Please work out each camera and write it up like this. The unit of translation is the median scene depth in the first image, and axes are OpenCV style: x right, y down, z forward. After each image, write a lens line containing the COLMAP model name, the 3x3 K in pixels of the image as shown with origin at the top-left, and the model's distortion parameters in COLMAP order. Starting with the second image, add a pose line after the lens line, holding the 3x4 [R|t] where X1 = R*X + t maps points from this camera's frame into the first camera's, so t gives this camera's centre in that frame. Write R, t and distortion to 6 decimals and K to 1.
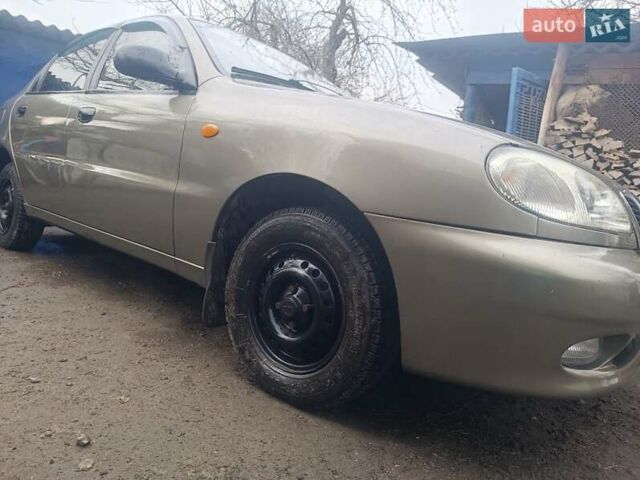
lens RADIAL K [[444.6, 0, 320.0], [0, 444.6, 240.0], [0, 0, 1]] dist [0.004462, -0.000043]
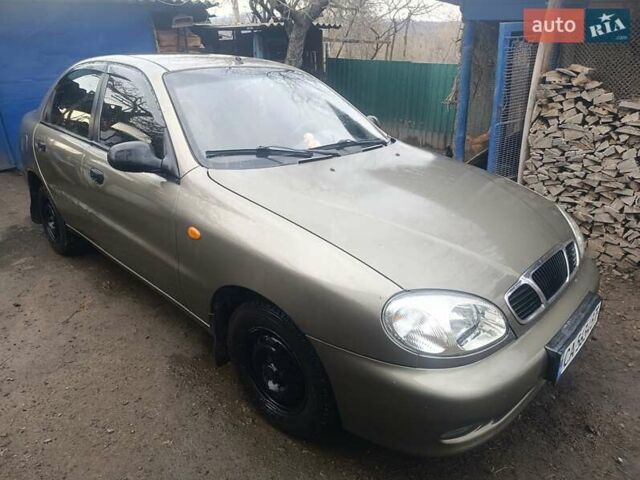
lens RADIAL K [[444.6, 0, 320.0], [0, 444.6, 240.0], [0, 0, 1]] dist [0.004462, -0.000043]
pose [[0.990419, -0.089242, -0.105385, 0.110885], [0.114840, 0.956088, 0.269644, -0.249551], [0.076693, -0.279163, 0.957176, -0.081845]]
